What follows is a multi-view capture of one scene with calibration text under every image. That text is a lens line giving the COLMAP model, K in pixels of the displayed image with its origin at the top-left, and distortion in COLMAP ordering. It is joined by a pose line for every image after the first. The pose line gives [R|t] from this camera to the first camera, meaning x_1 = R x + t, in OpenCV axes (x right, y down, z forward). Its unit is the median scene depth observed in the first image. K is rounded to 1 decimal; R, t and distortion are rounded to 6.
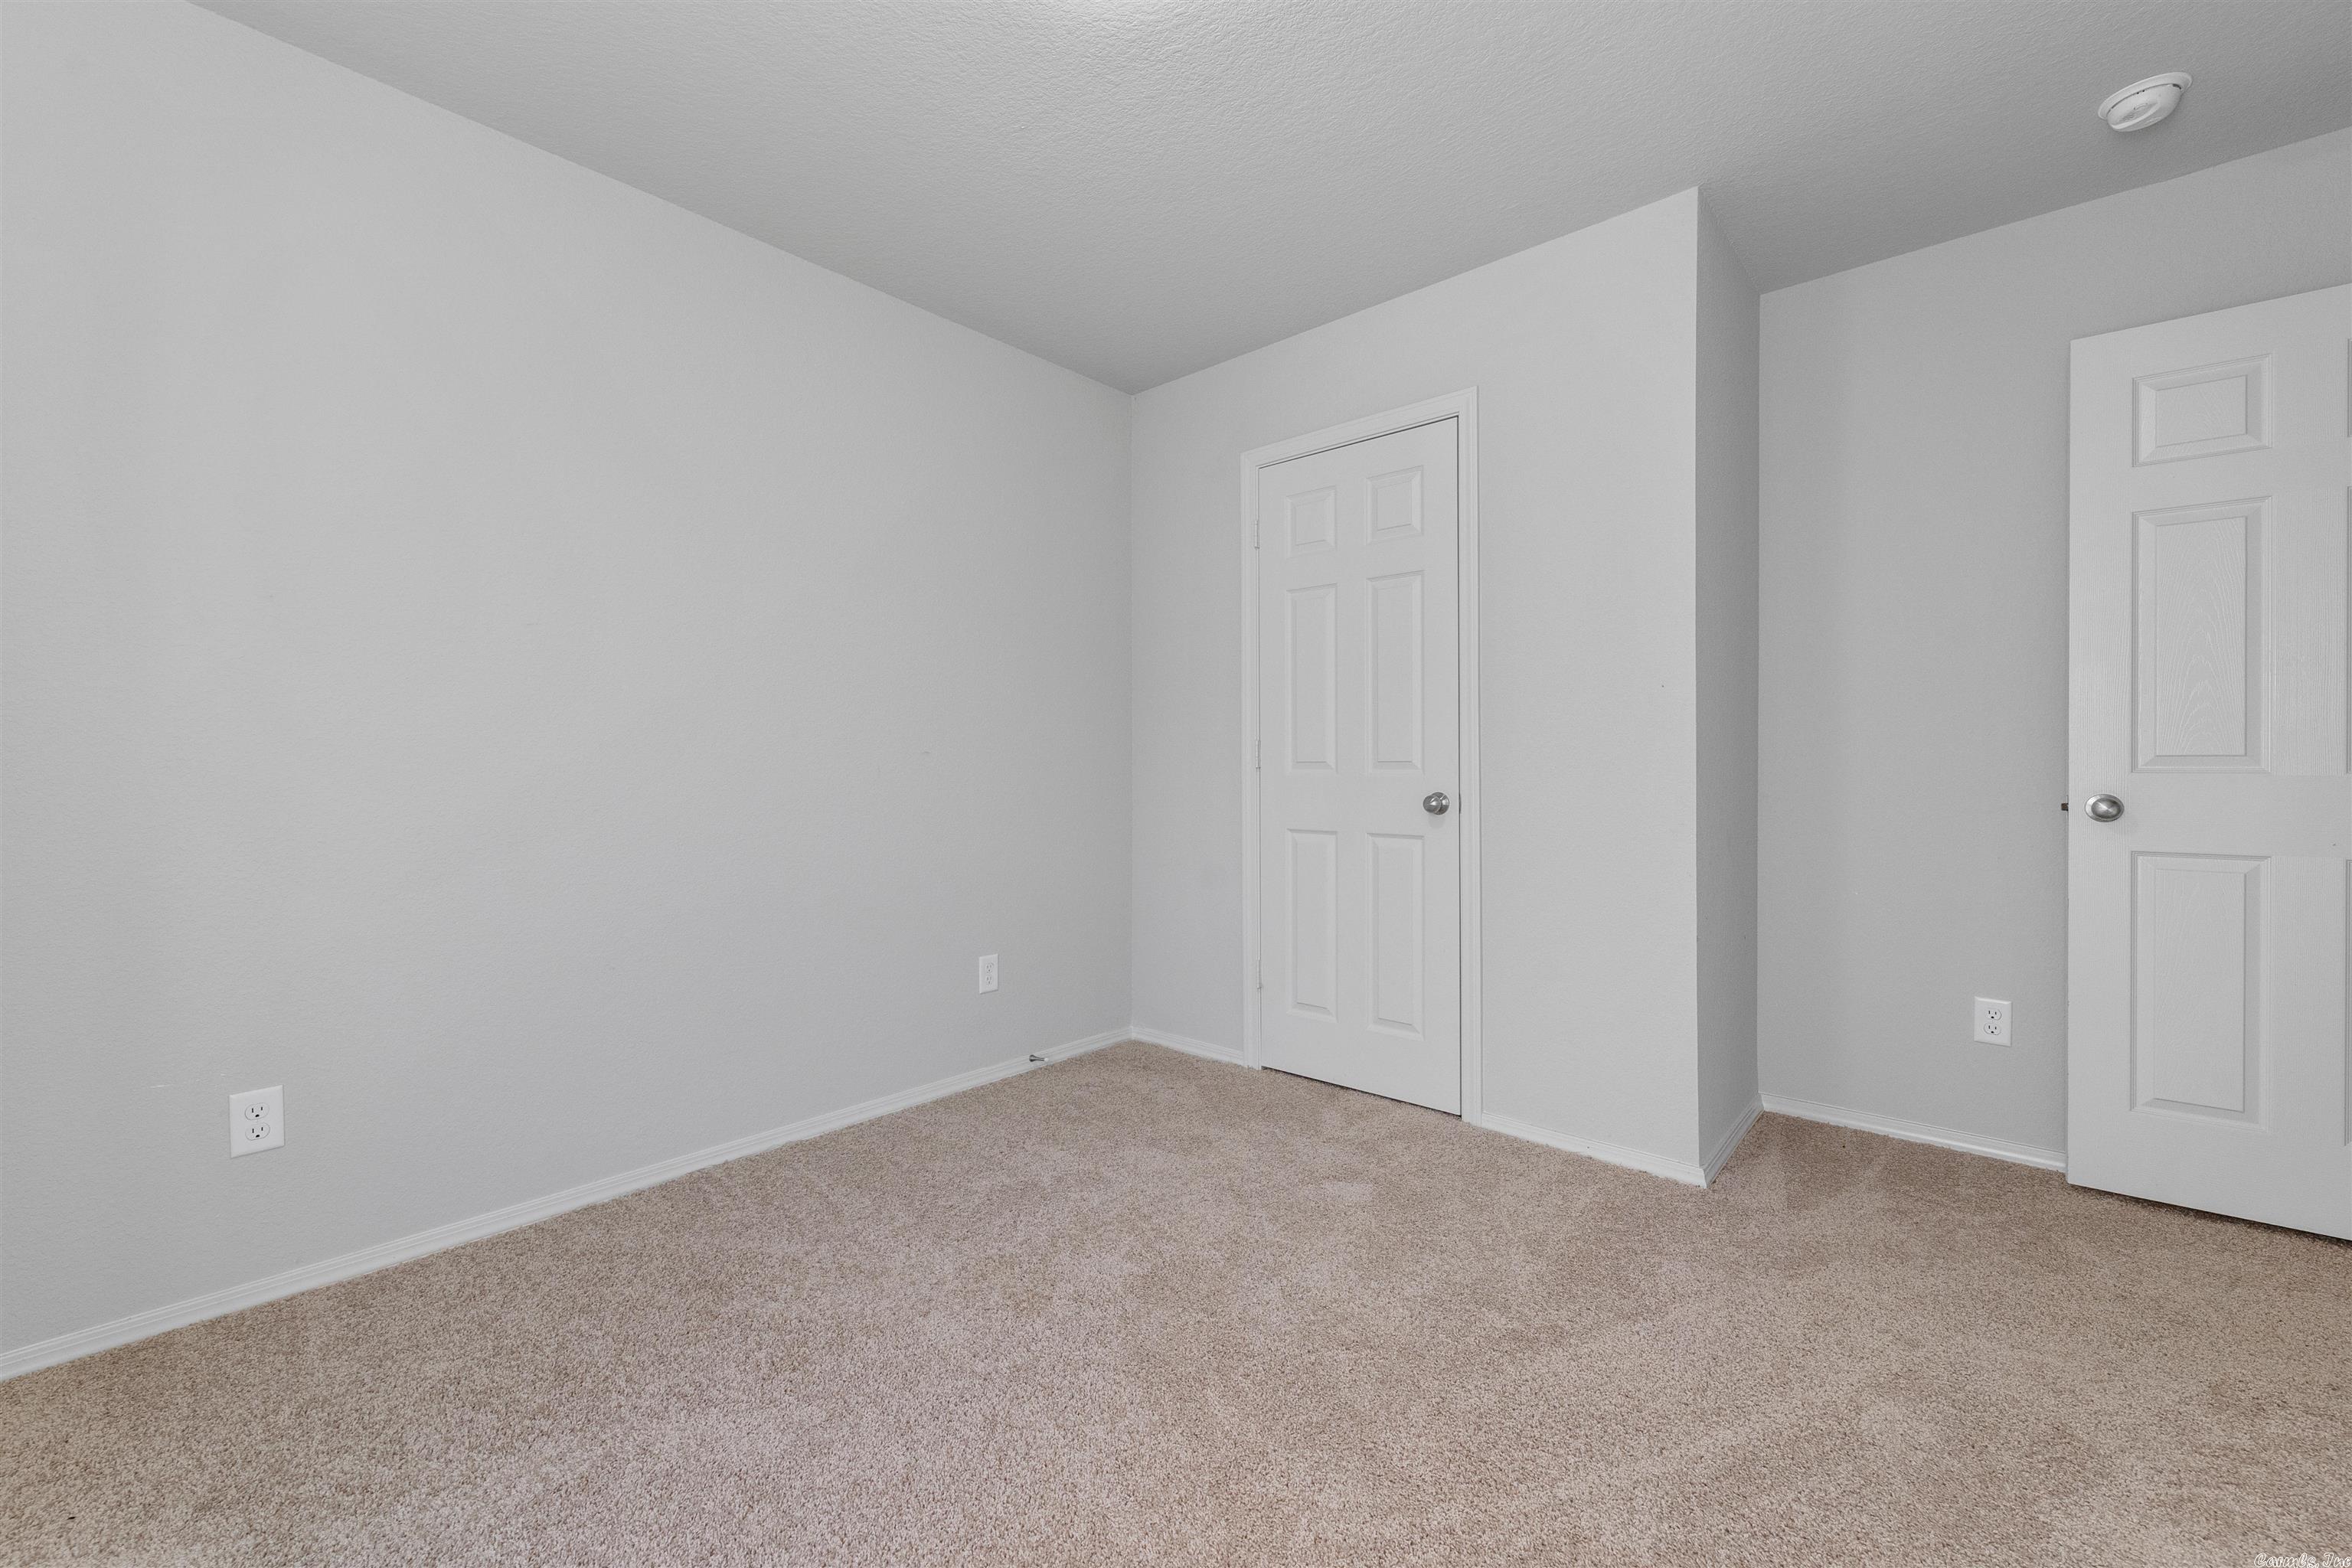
lens RADIAL K [[955.7, 0, 1172.6], [0, 955.7, 769.8], [0, 0, 1]] dist [-0.000166, -0.000734]
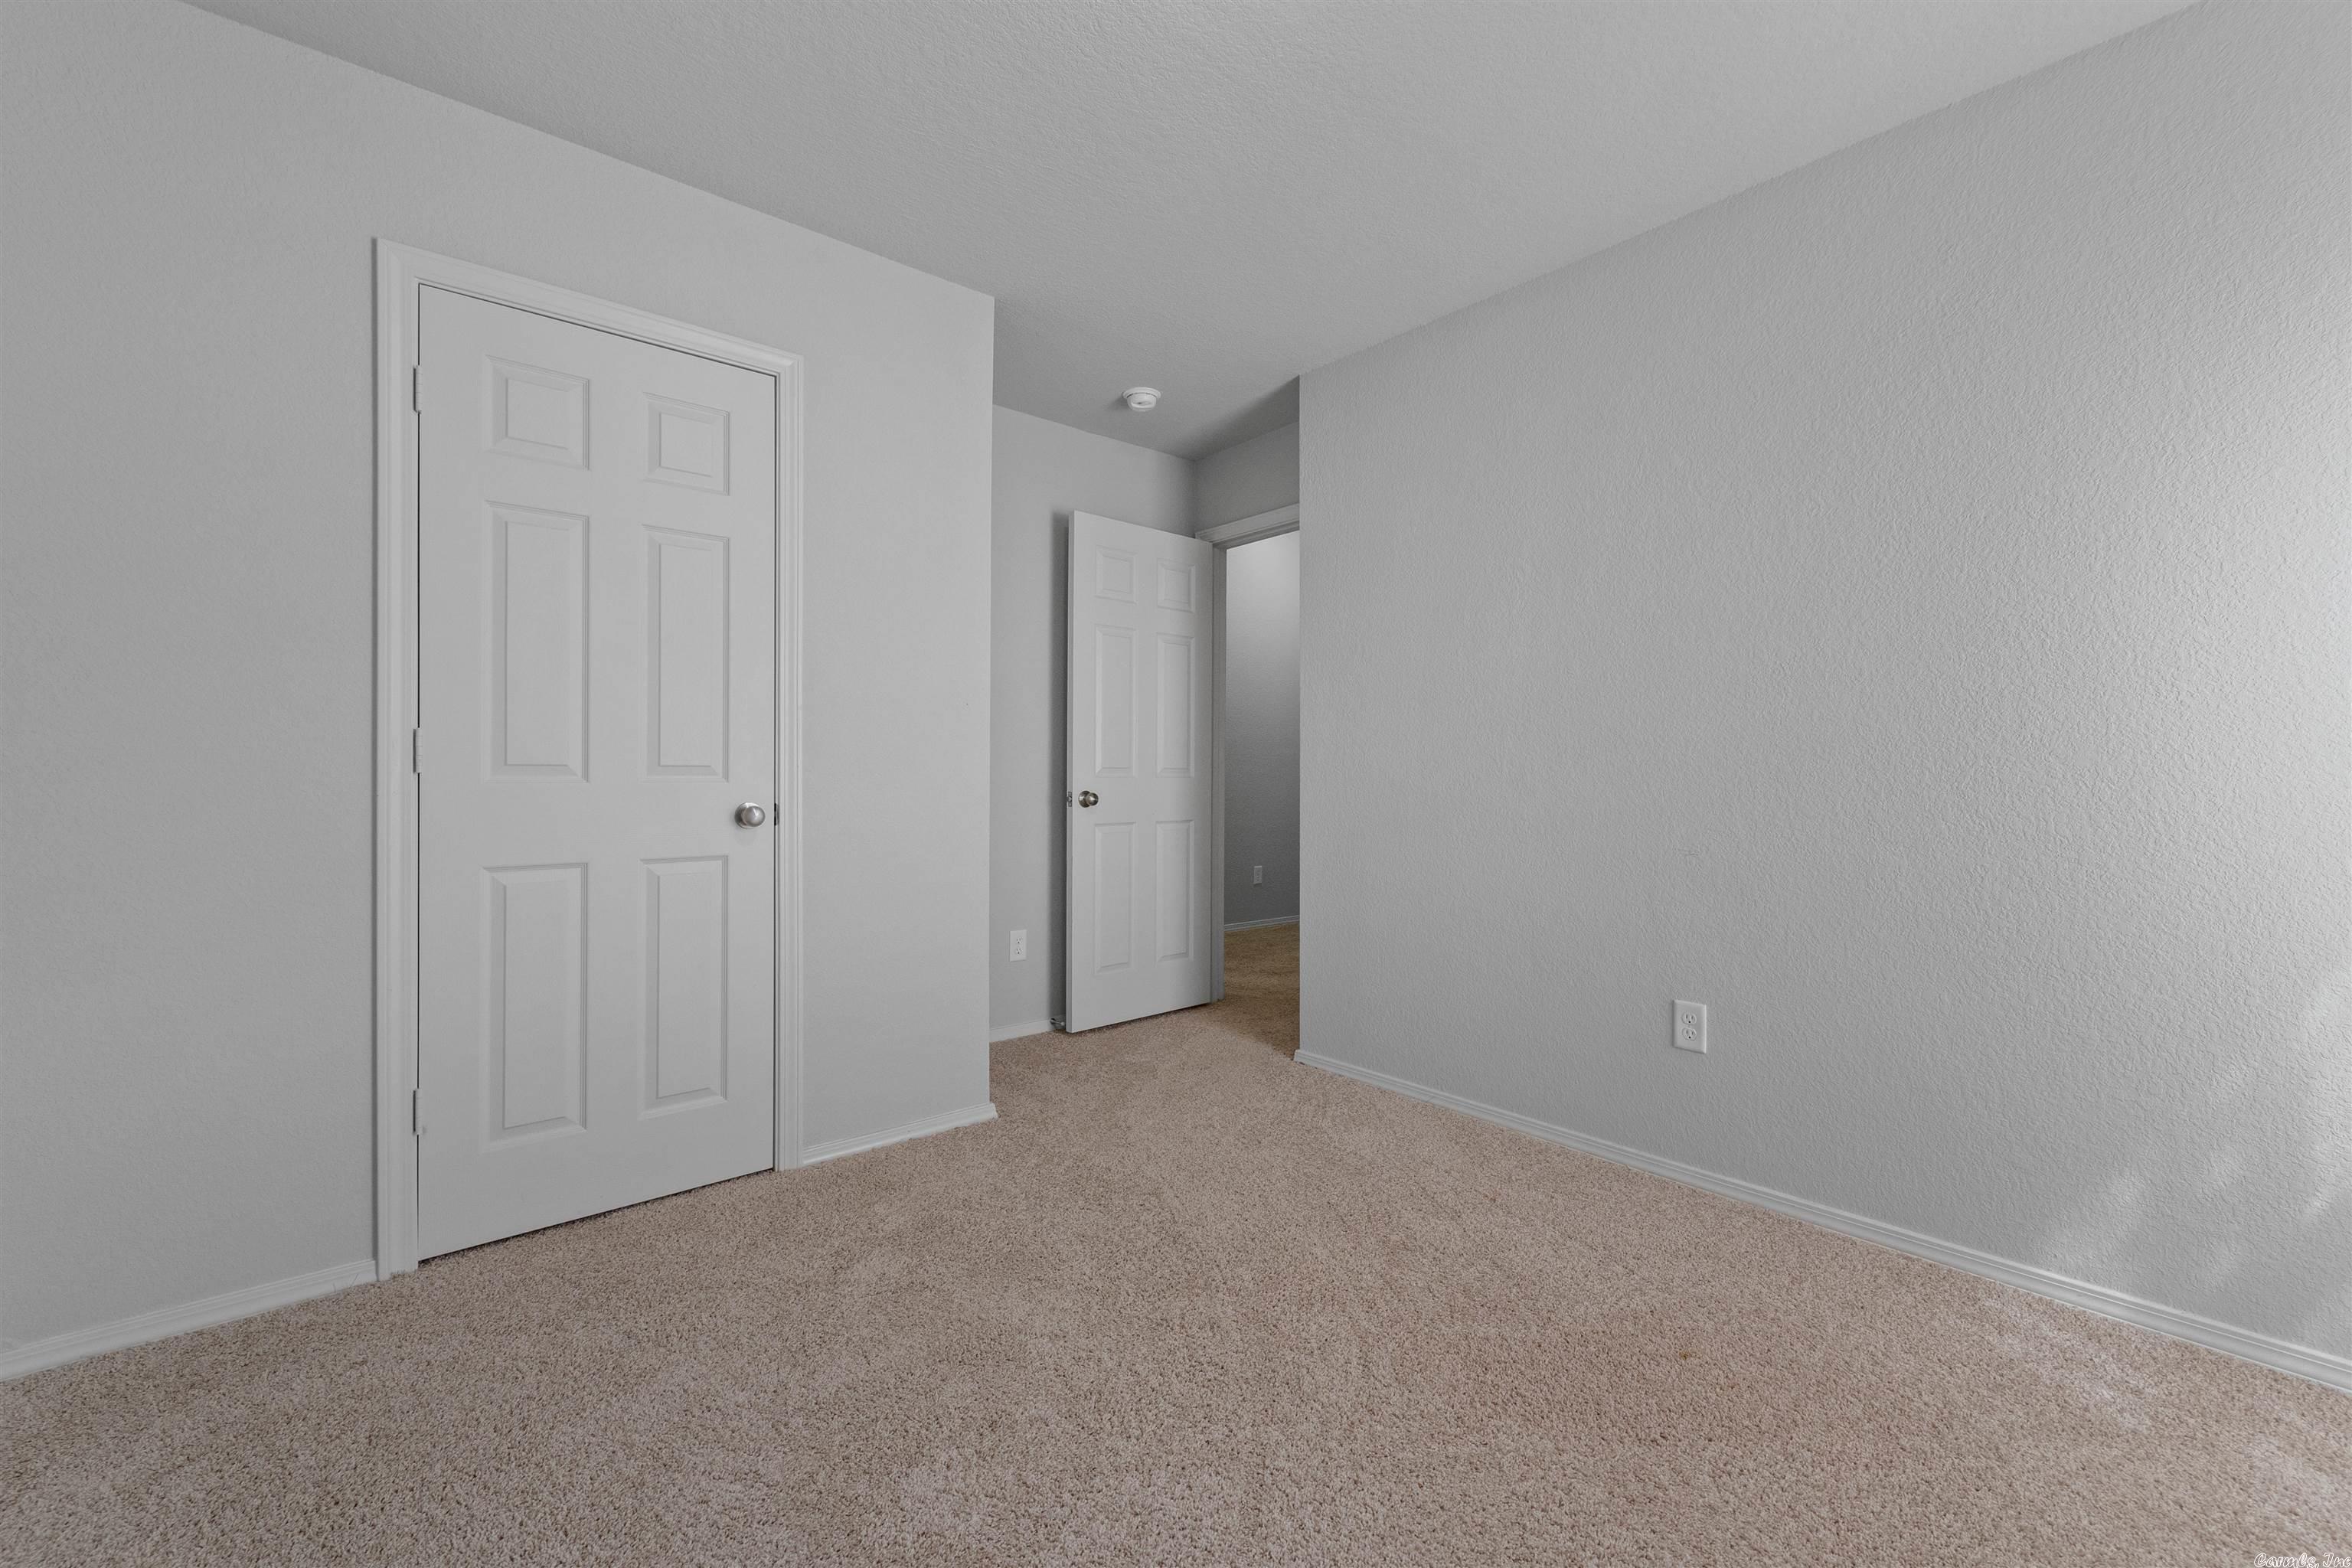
lens RADIAL K [[955.7, 0, 1172.6], [0, 955.7, 769.8], [0, 0, 1]] dist [-0.000166, -0.000734]
pose [[0.125506, 0.004541, 0.992083, -0.536529], [-0.002291, 0.999988, -0.004287, -0.002867], [-0.992090, -0.001735, 0.125515, 0.529948]]
